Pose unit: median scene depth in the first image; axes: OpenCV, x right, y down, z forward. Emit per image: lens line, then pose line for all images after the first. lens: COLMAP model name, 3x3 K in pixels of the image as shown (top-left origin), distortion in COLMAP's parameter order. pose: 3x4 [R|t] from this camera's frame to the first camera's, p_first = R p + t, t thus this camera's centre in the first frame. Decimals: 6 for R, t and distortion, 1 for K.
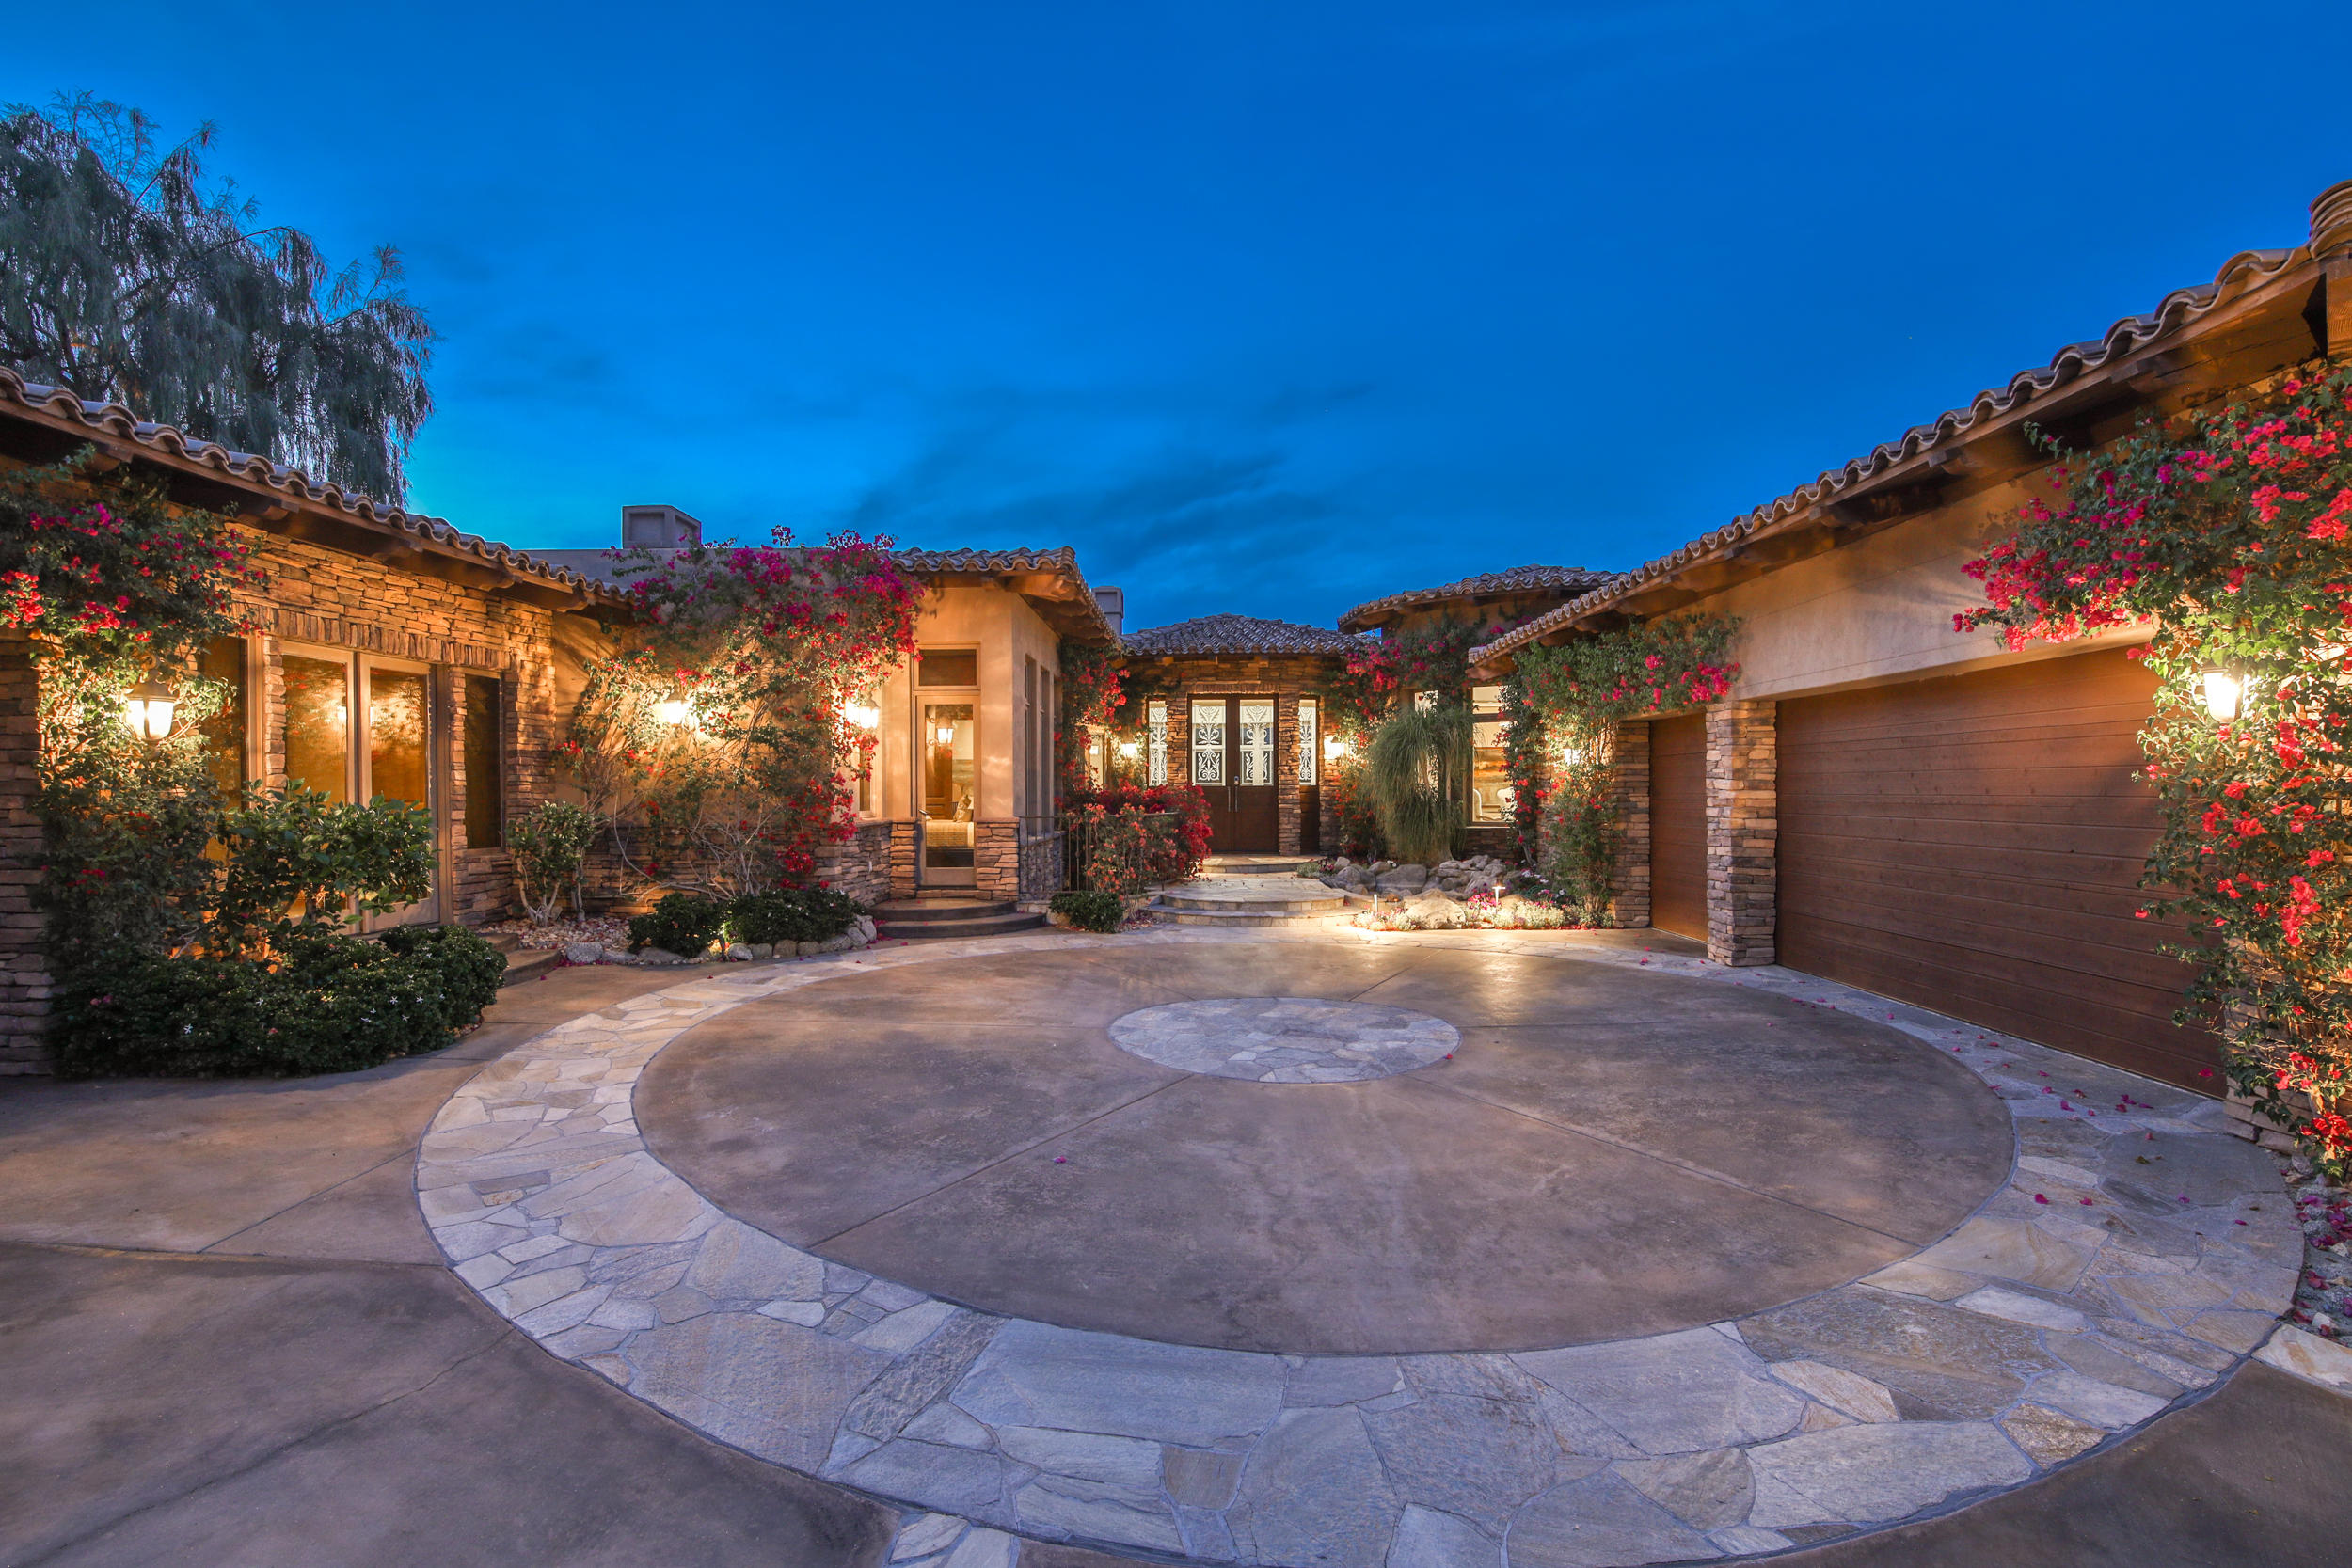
lens RADIAL K [[1077.2, 0, 1177.7], [0, 1077.2, 800.3], [0, 0, 1]] dist [0.000368, -0.010762]
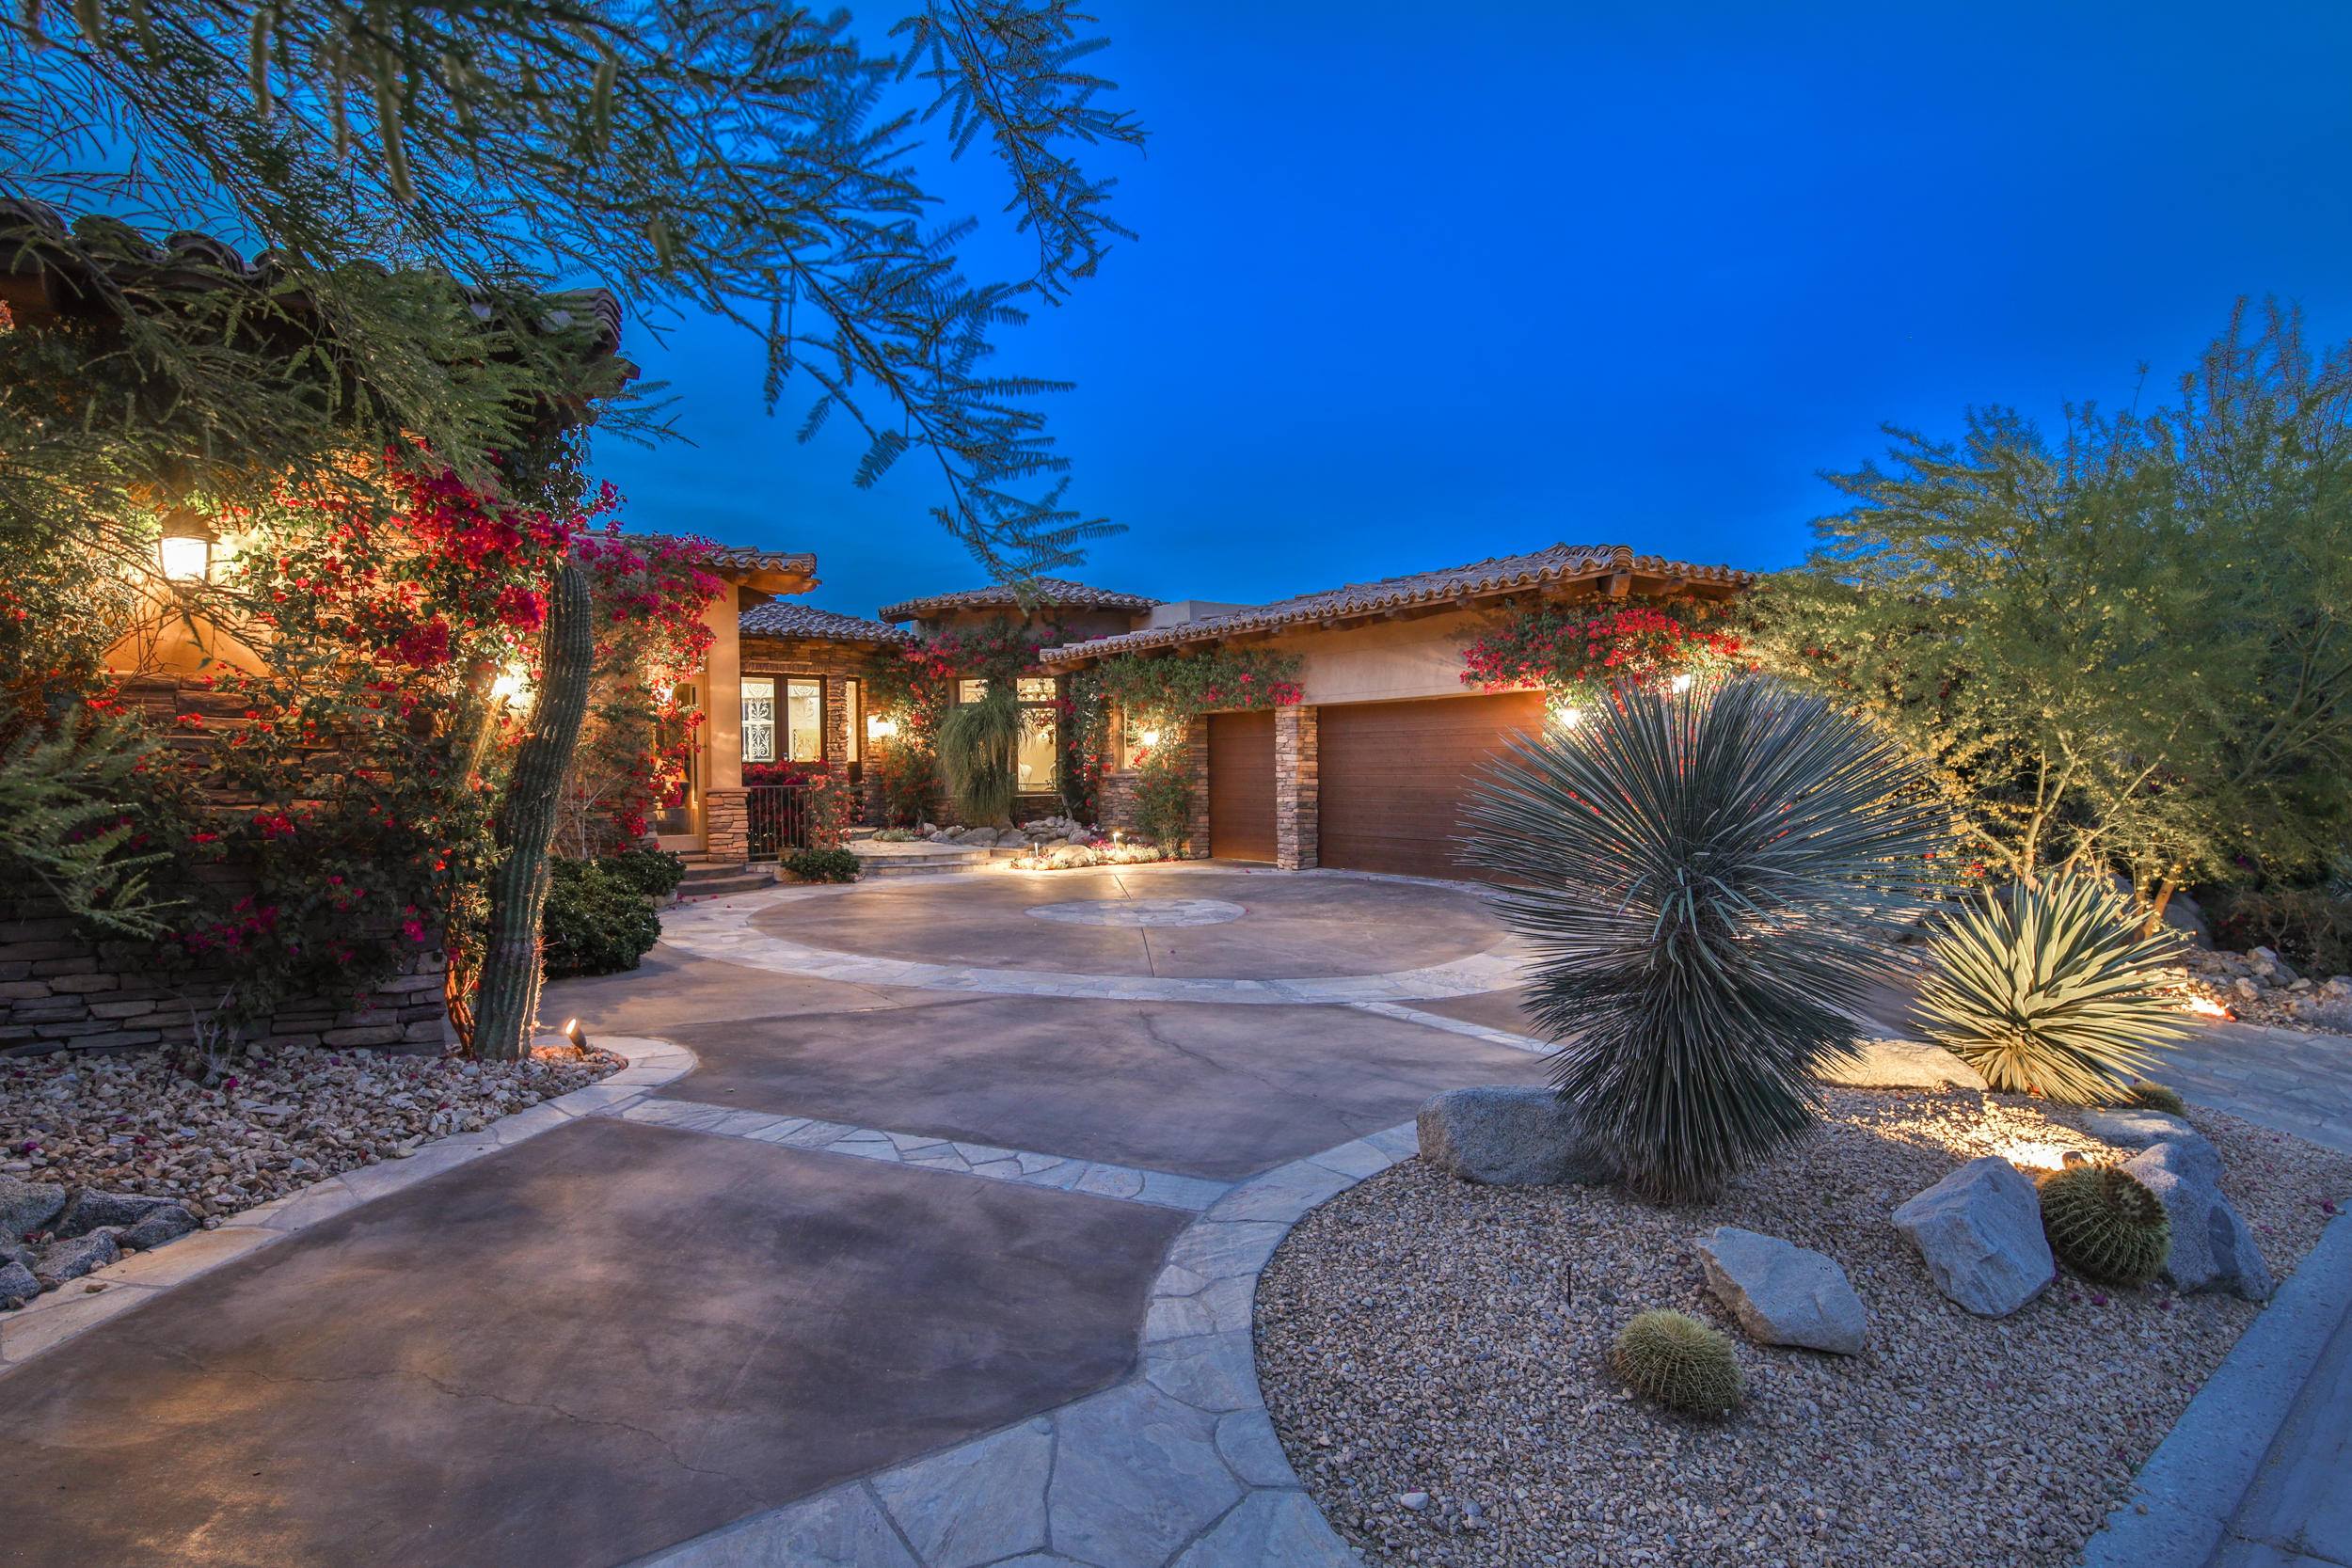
lens RADIAL K [[1235.6, 0, 1176.0], [0, 1235.6, 784.0], [0, 0, 1]] dist [0.026685, -0.000115]
pose [[0.811023, -0.010180, 0.584925, -0.542575], [0.010750, 0.999939, 0.002497, 0.014065], [-0.584915, 0.004263, 0.811083, -0.301109]]
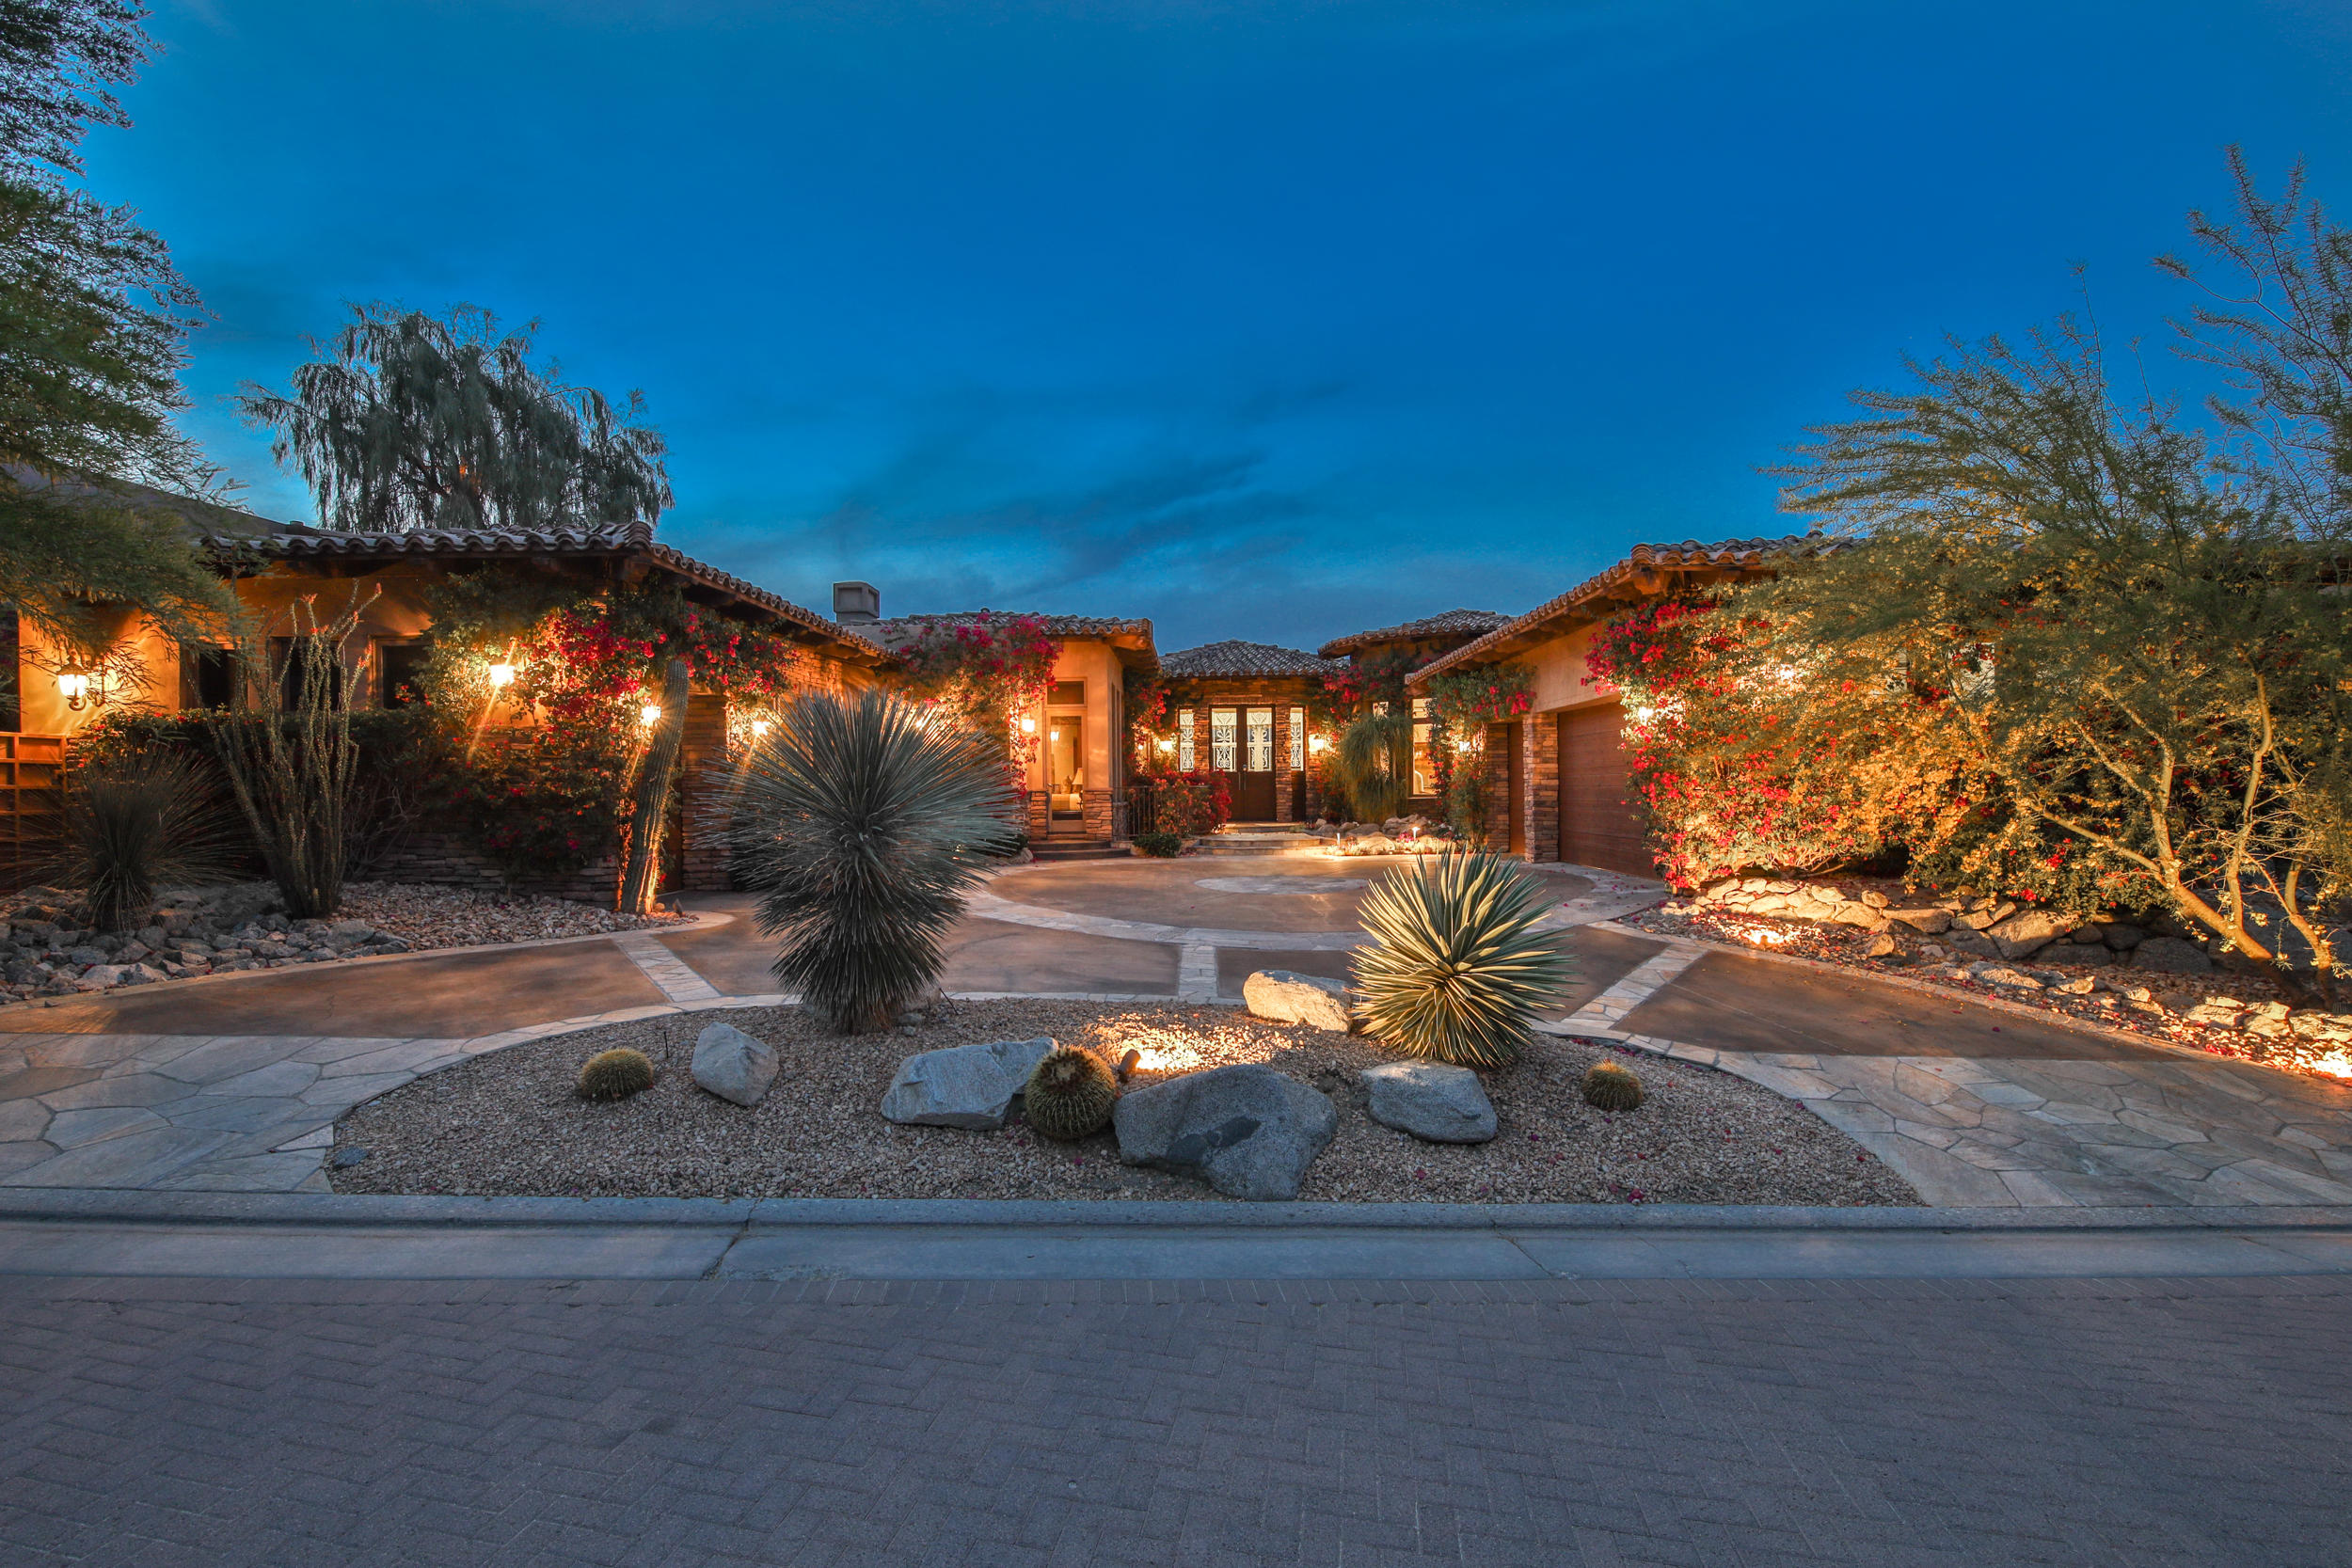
lens RADIAL K [[1077.2, 0, 1177.7], [0, 1077.2, 800.3], [0, 0, 1]] dist [0.000368, -0.010762]
pose [[0.999956, -0.007898, 0.005066, -0.060411], [0.007896, 0.999969, 0.000364, 0.034797], [-0.005069, -0.000324, 0.999987, -0.582349]]
